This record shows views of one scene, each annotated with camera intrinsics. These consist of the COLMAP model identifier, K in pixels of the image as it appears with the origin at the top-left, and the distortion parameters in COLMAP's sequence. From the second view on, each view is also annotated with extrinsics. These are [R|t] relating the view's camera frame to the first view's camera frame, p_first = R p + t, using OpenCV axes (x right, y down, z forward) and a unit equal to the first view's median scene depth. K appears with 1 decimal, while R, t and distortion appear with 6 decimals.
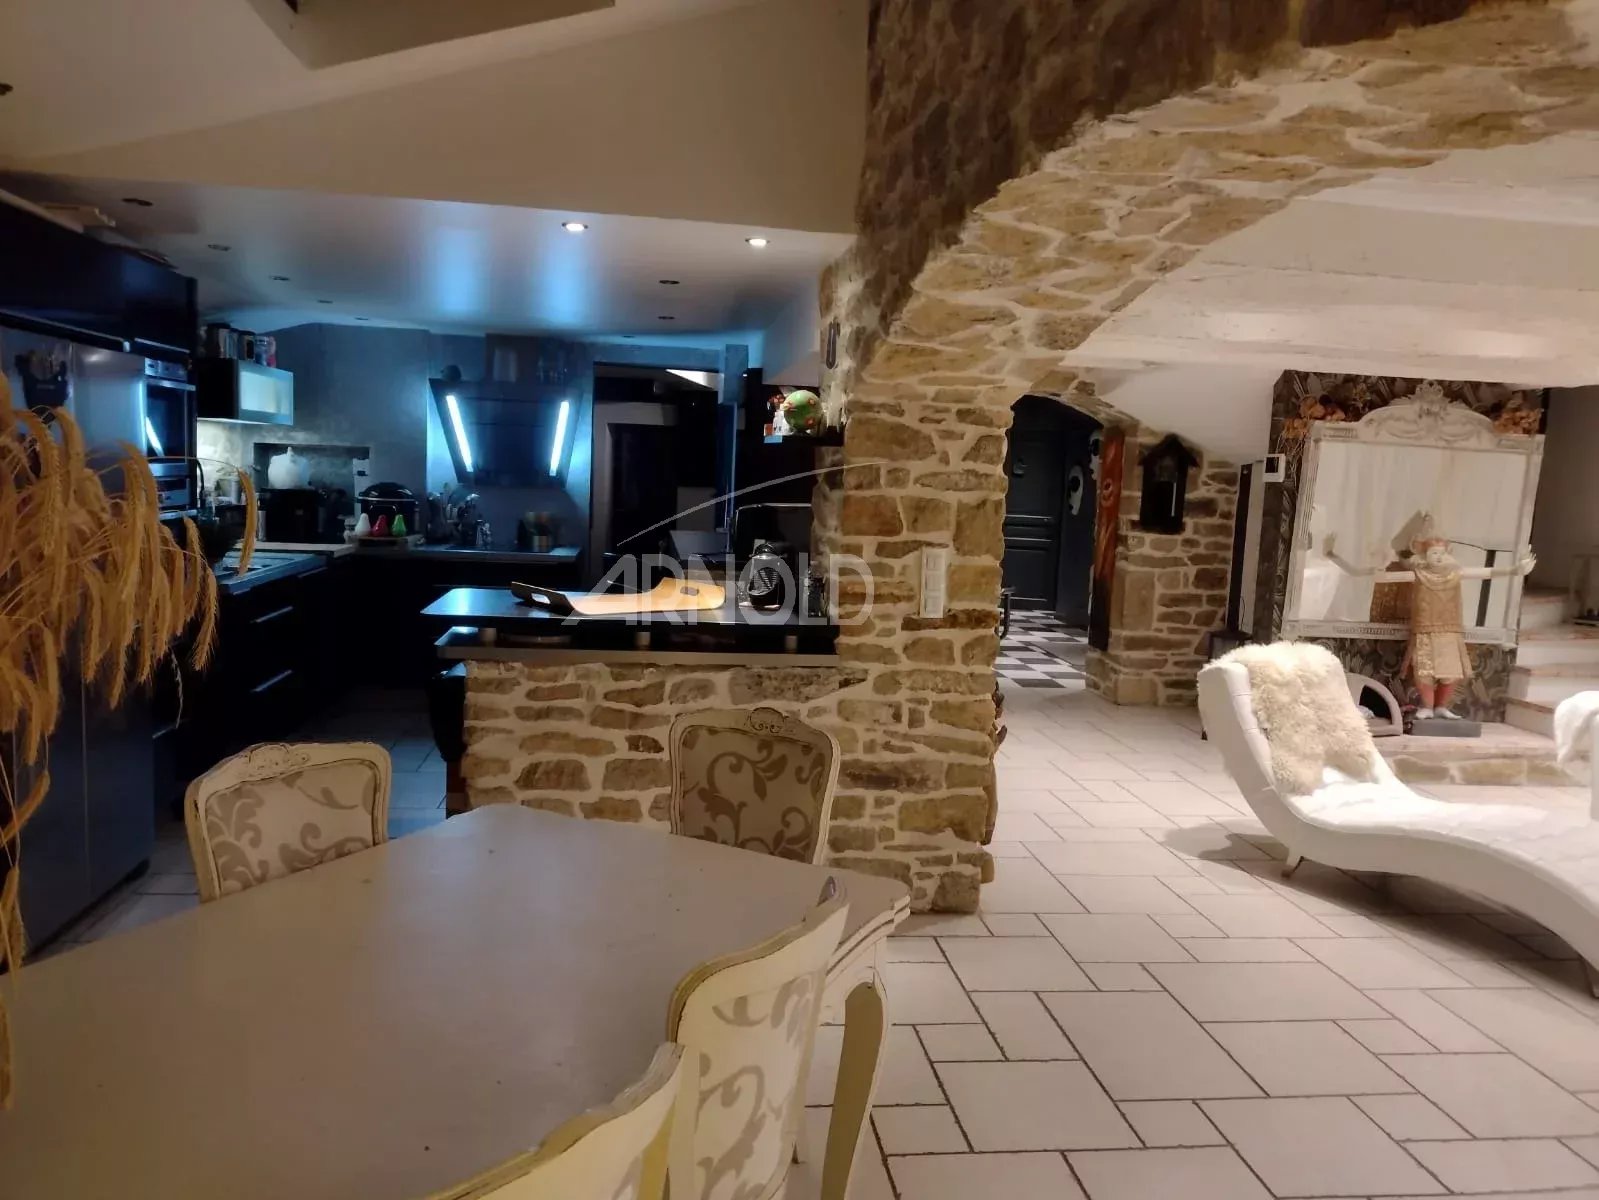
lens RADIAL K [[1178.8, 0, 799.5], [0, 1178.8, 600.0], [0, 0, 1]] dist [0.134104, -0.236542]
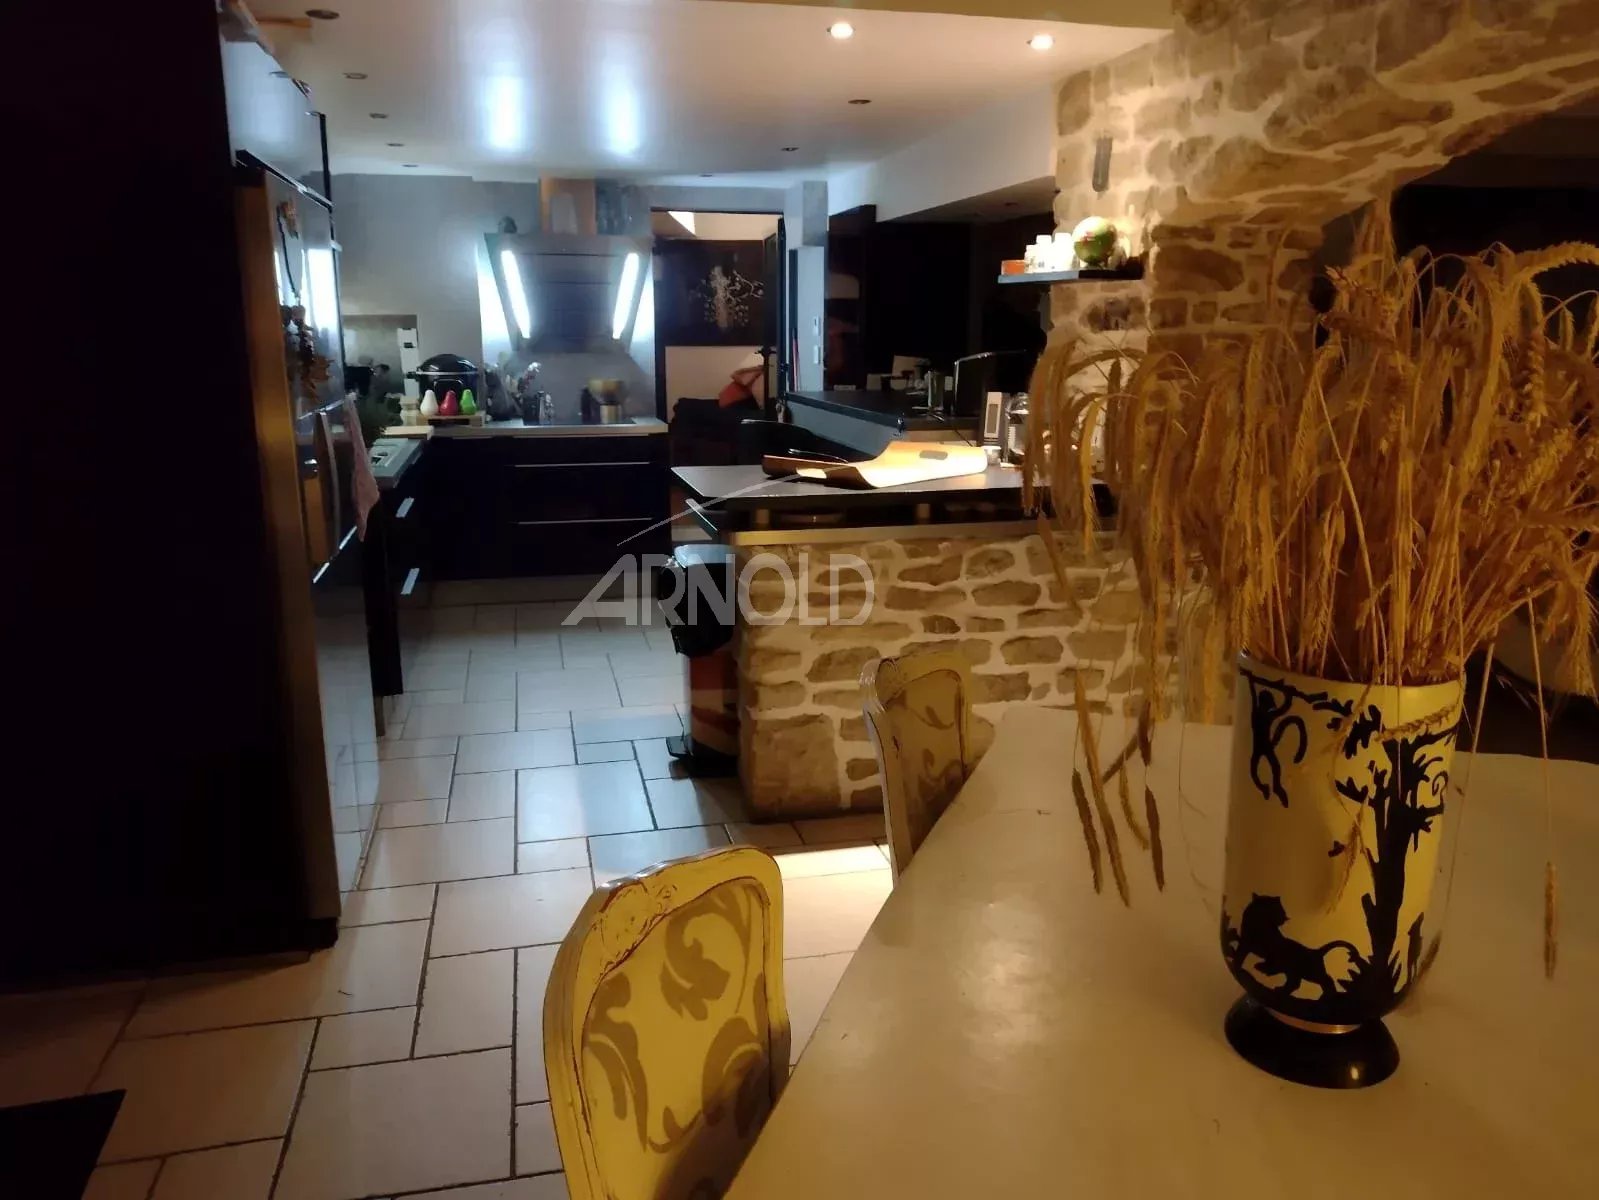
lens RADIAL K [[1178.8, 0, 799.5], [0, 1178.8, 600.0], [0, 0, 1]] dist [0.134104, -0.236542]
pose [[0.993209, -0.069678, 0.093167, -0.319251], [0.058079, 0.990845, 0.121875, -0.015289], [-0.100806, -0.115636, 0.988163, 0.104356]]
